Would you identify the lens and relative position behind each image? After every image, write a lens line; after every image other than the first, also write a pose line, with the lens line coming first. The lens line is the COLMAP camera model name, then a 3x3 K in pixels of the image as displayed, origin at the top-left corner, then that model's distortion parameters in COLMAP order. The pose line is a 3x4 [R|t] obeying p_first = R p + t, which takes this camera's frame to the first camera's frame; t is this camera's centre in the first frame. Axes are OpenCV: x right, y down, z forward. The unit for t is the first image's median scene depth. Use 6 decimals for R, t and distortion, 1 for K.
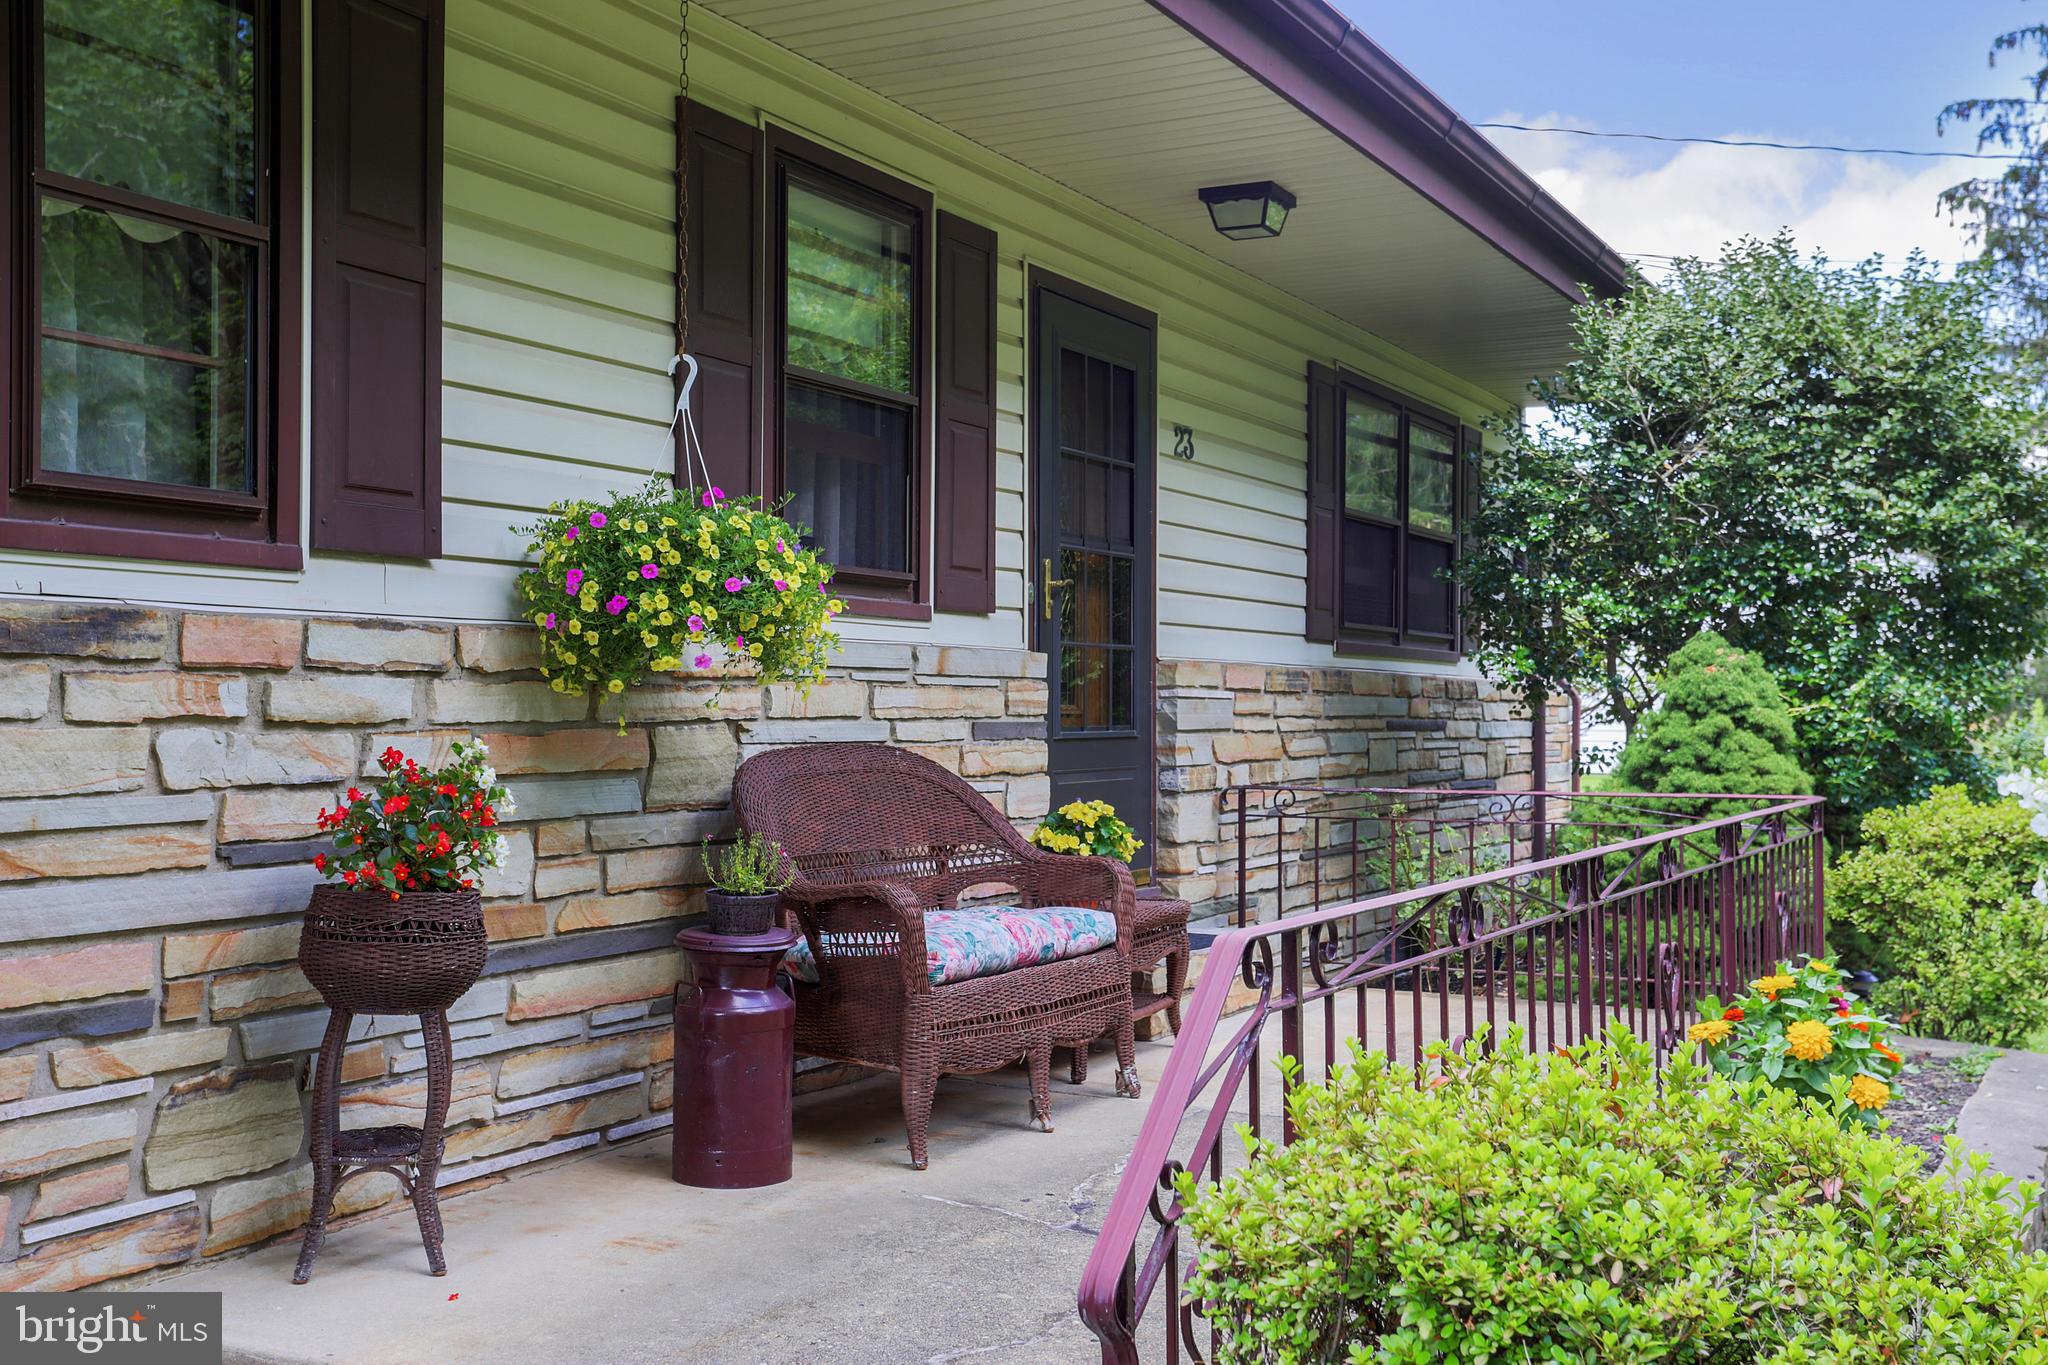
lens RADIAL K [[2251.9, 0, 1024.0], [0, 2251.9, 682.5], [0, 0, 1]] dist [0.114490, 0.001634]
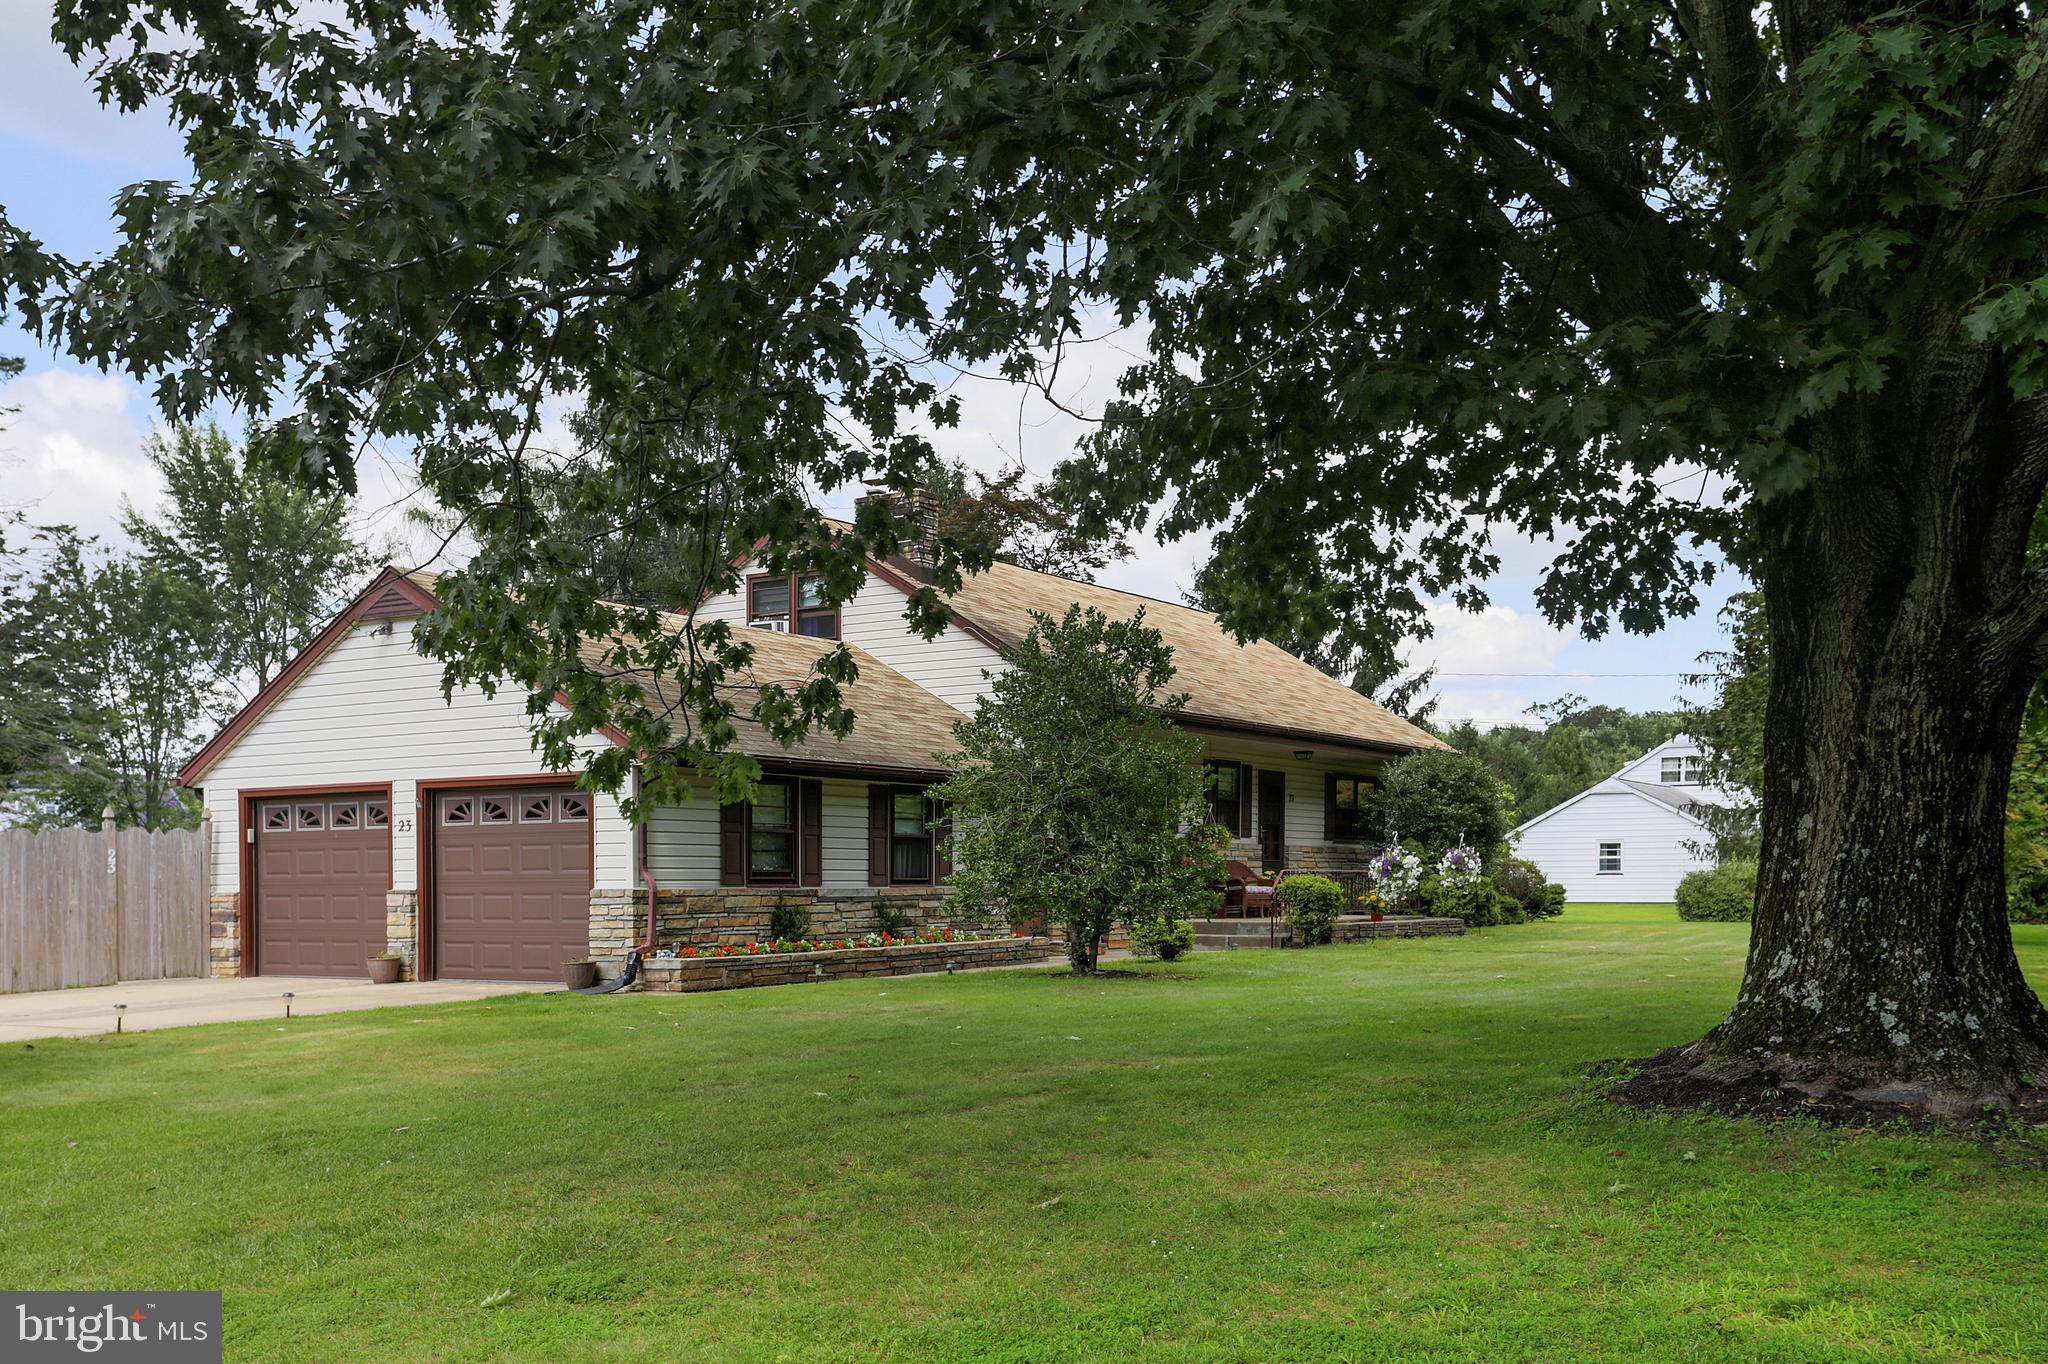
lens RADIAL K [[1872.9, 0, 1024.0], [0, 1872.9, 682.0], [0, 0, 1]] dist [0.008589, 0.014145]
pose [[0.992845, -0.007607, -0.119166, -0.017727], [-0.002722, 0.996267, -0.086281, -0.012135], [0.119378, 0.085988, 0.989118, -3.483923]]
